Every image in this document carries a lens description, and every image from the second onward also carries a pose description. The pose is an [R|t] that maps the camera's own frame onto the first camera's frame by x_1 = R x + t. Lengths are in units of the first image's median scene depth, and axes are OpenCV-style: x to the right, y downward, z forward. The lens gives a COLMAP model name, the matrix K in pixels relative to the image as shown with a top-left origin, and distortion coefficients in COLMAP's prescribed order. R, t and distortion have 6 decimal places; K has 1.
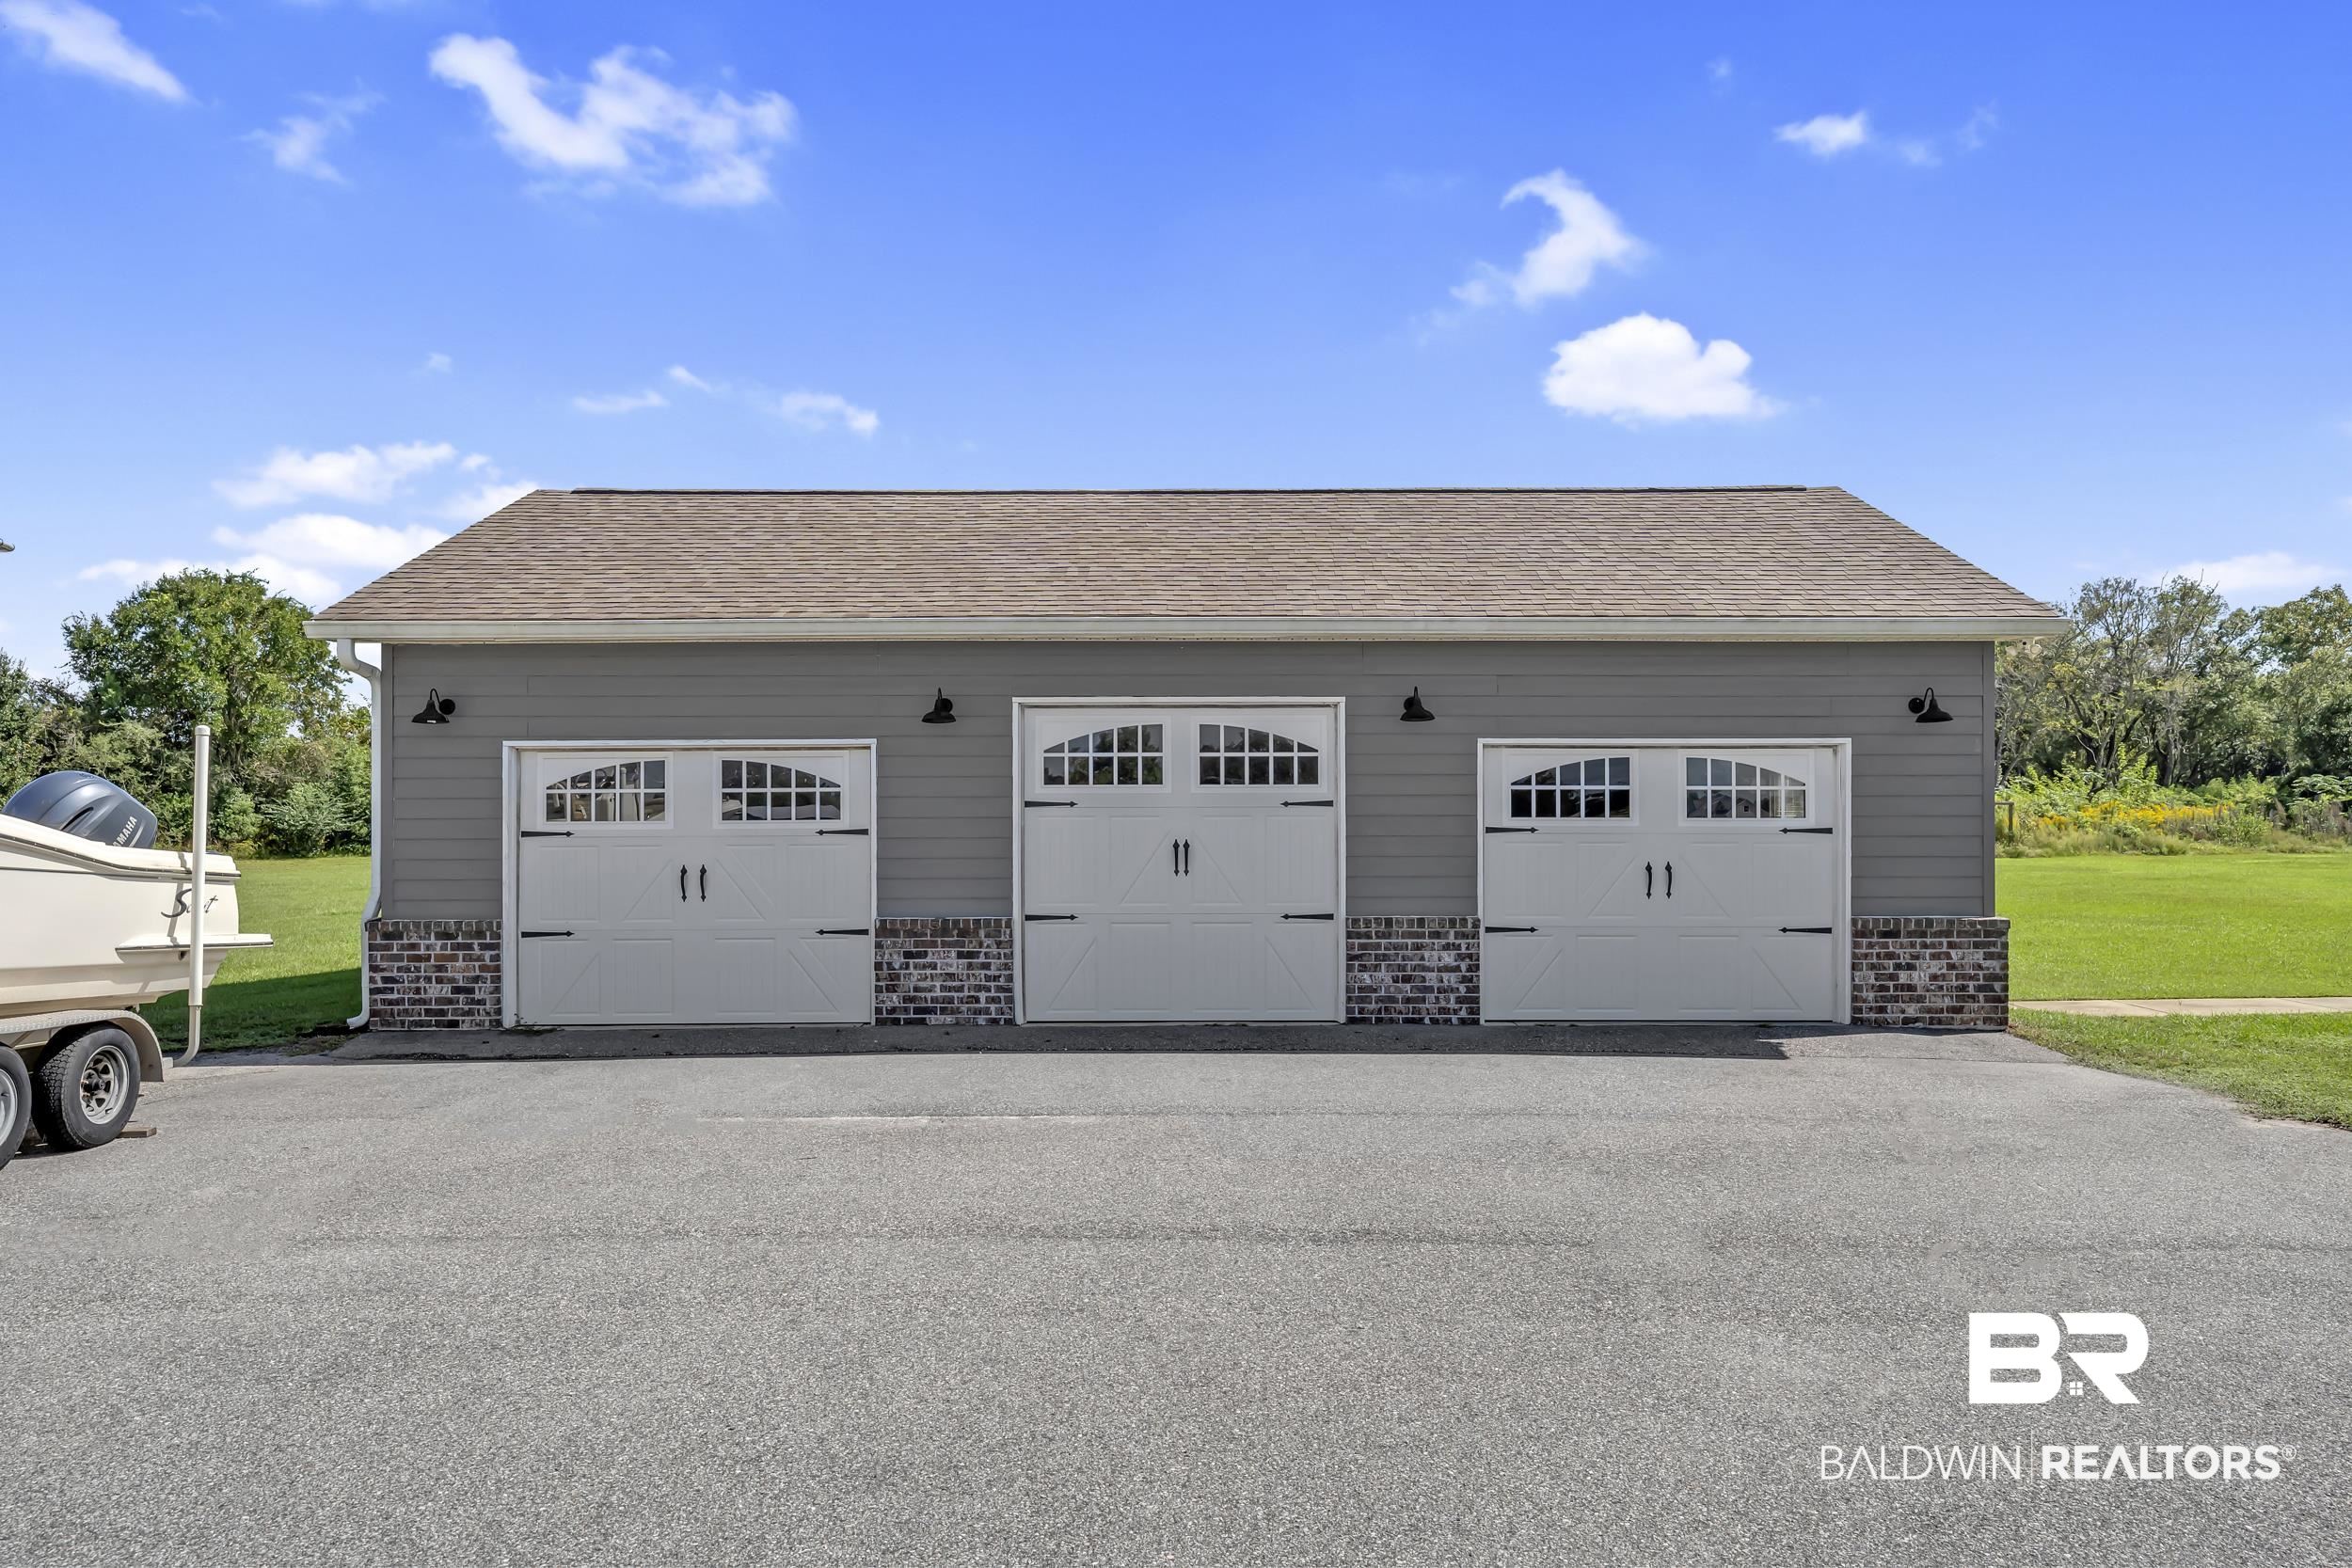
lens RADIAL K [[1547.3, 0, 1176.0], [0, 1547.3, 784.0], [0, 0, 1]] dist [-0.004650, -0.001377]
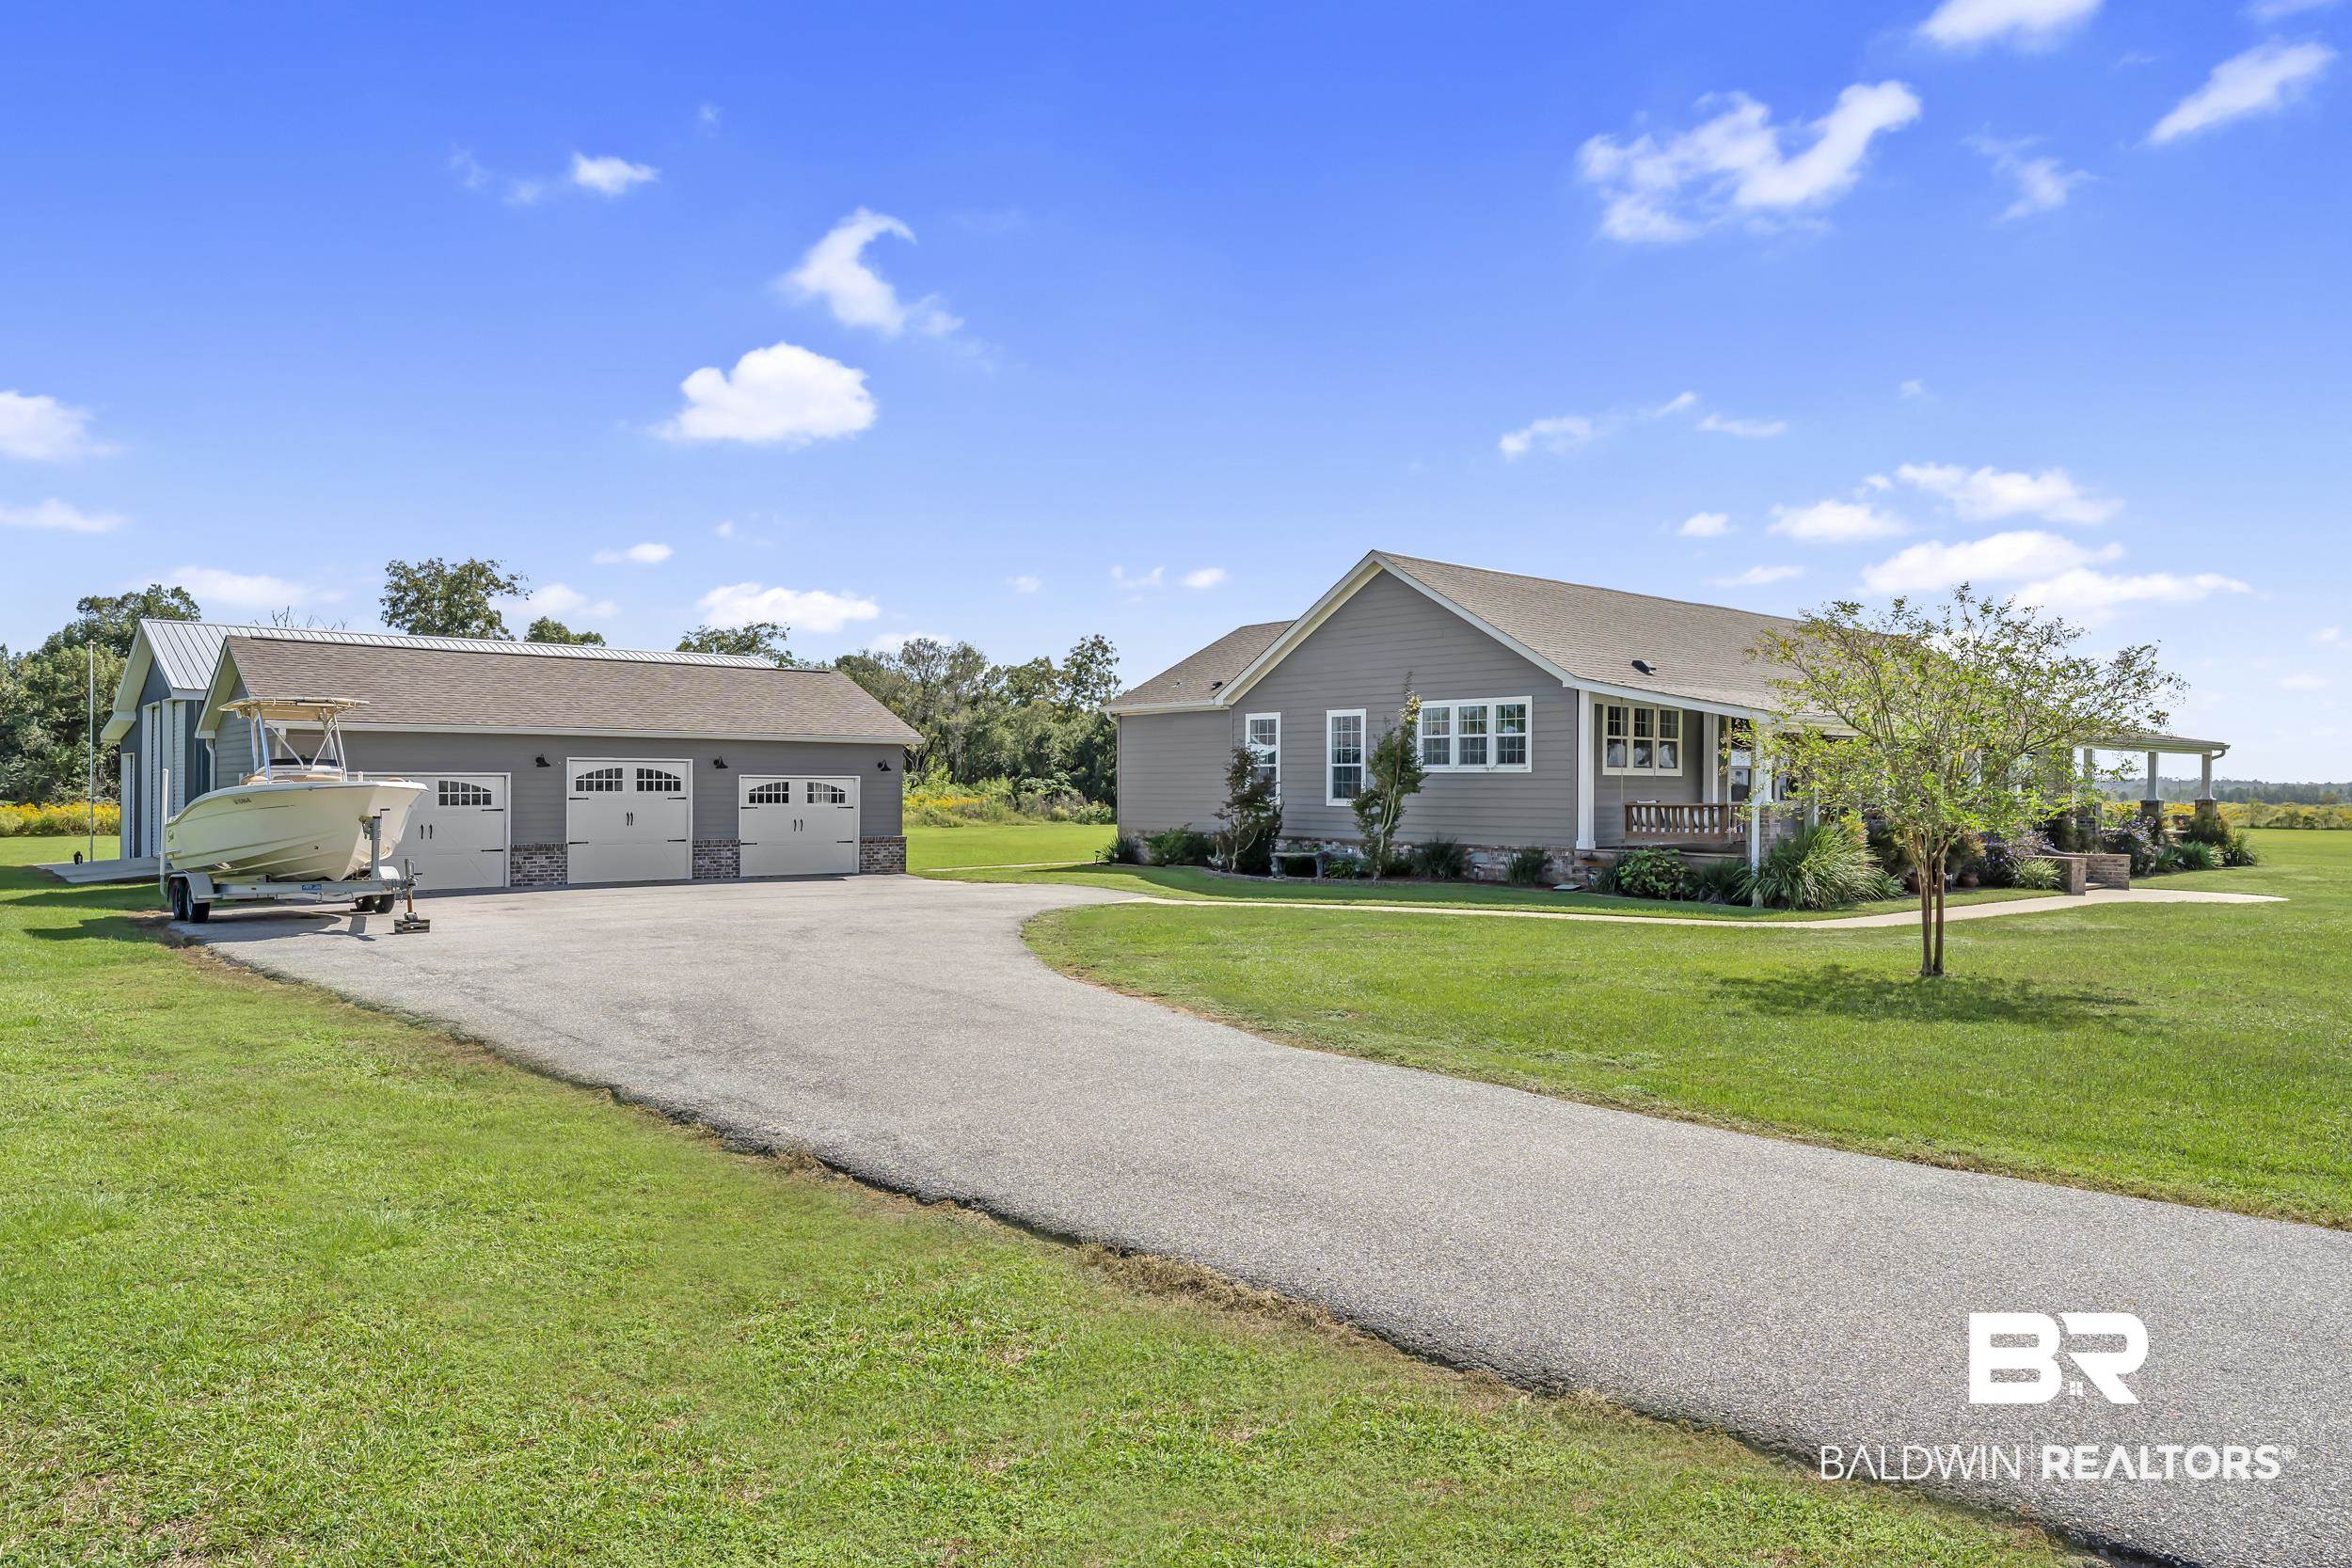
lens RADIAL K [[1547.3, 0, 1176.0], [0, 1547.3, 784.0], [0, 0, 1]] dist [-0.004650, -0.001377]
pose [[0.756870, 0.005870, 0.653539, -1.005572], [-0.010532, 0.999939, 0.003216, -0.029755], [-0.653480, -0.009317, 0.756886, -1.581335]]
